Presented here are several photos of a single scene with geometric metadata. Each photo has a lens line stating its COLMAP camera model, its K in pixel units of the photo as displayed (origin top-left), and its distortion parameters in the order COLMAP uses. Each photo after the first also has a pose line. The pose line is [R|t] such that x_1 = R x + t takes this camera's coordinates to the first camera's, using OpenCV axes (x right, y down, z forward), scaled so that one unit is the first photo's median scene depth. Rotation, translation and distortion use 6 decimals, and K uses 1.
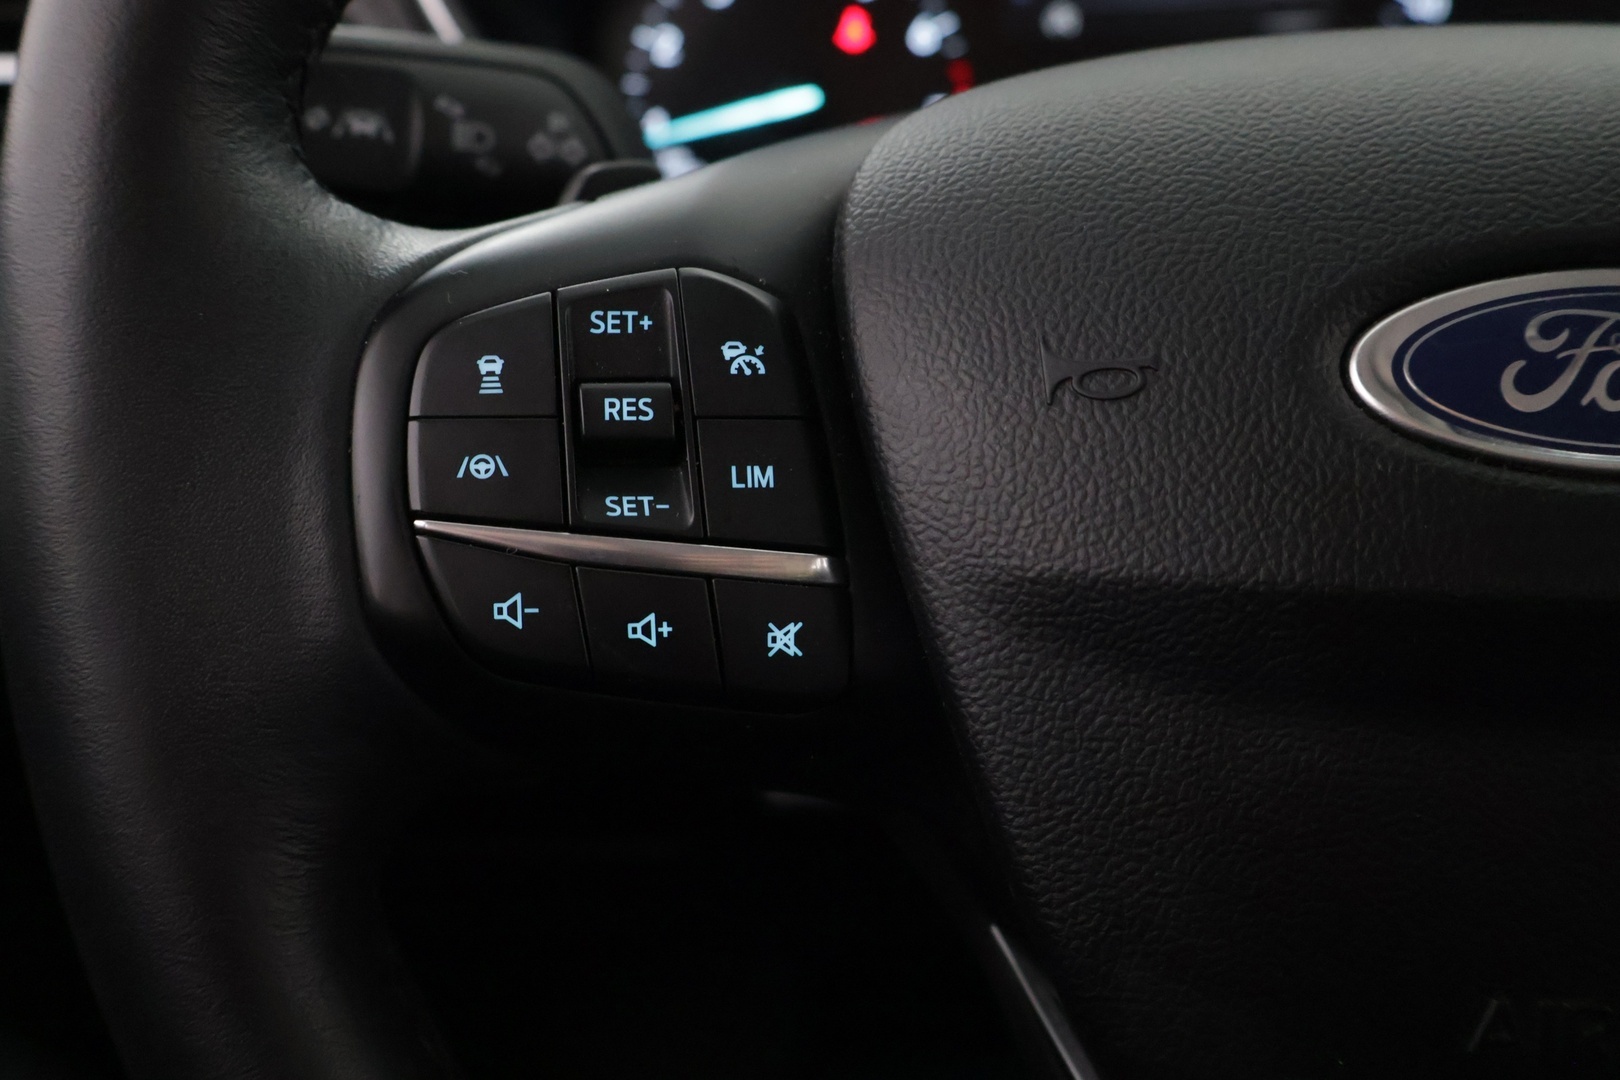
lens RADIAL K [[1638.1, 0, 811.5], [0, 1638.1, 542.3], [0, 0, 1]] dist [0.044043, 0.000000]
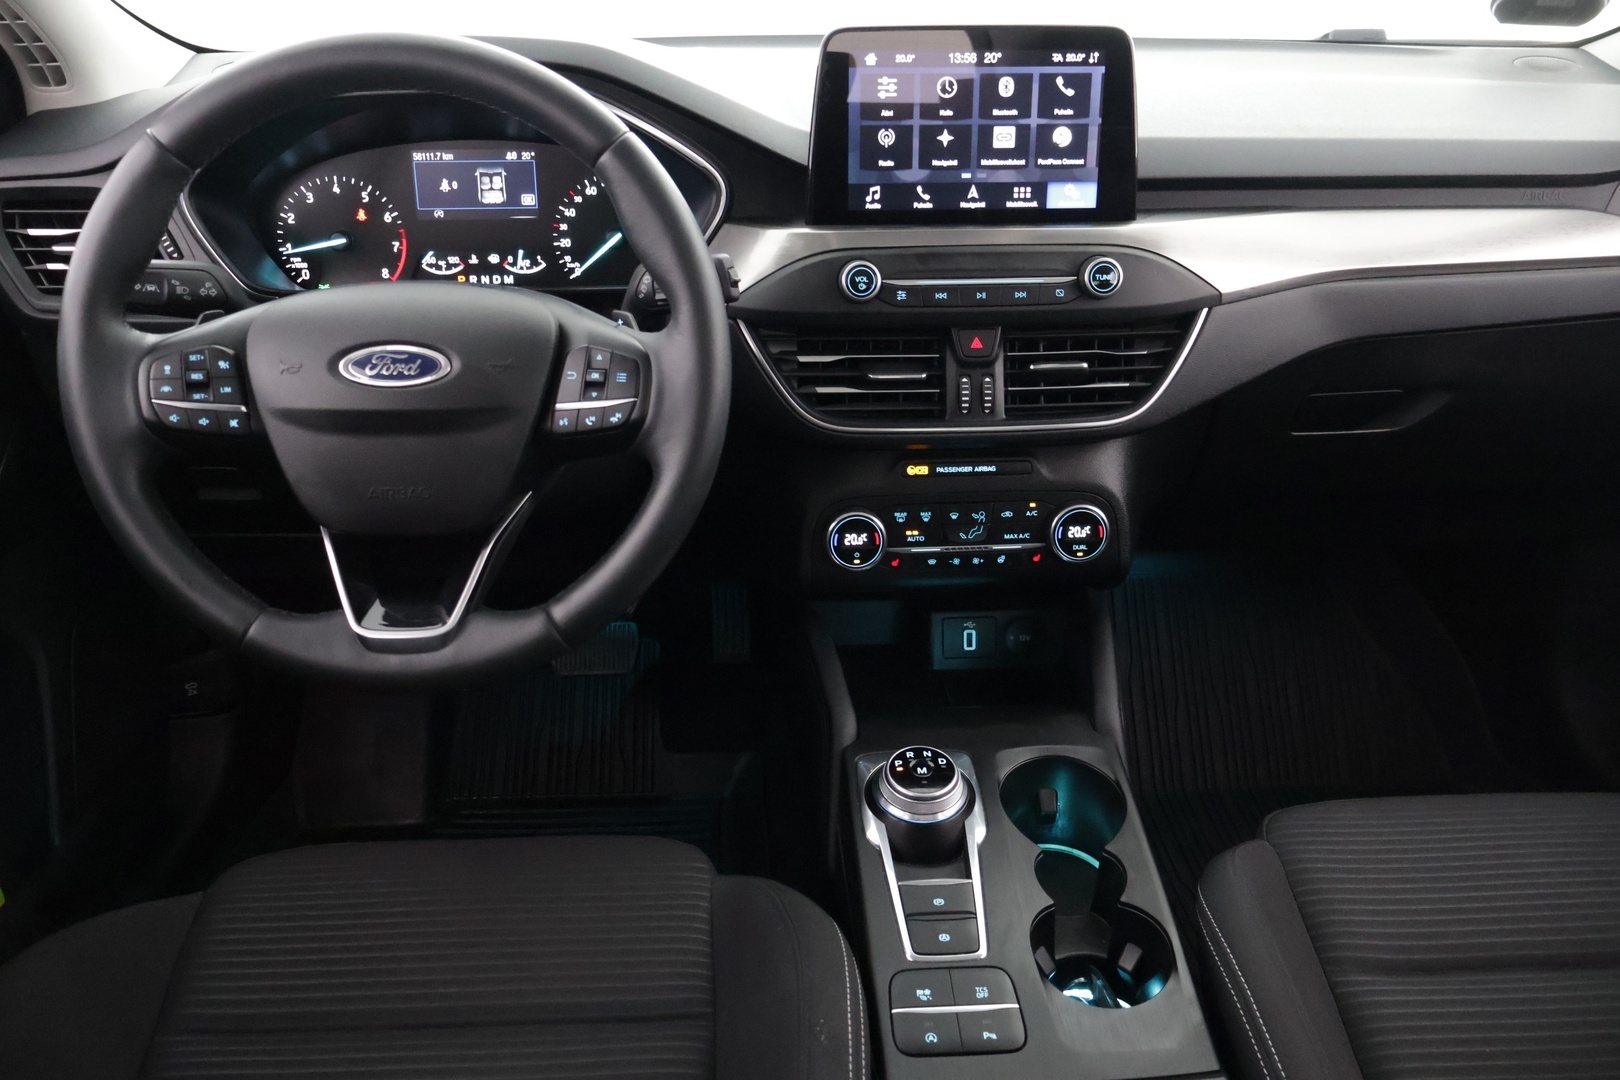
lens RADIAL K [[1356.2, 0, 808.2], [0, 1356.2, 531.2], [0, 0, 1]] dist [0.002669, 0.001273]
pose [[0.995886, -0.030502, 0.085330, 1.330183], [0.022641, 0.995537, 0.091620, 0.048314], [-0.087744, -0.089311, 0.992131, -3.179725]]
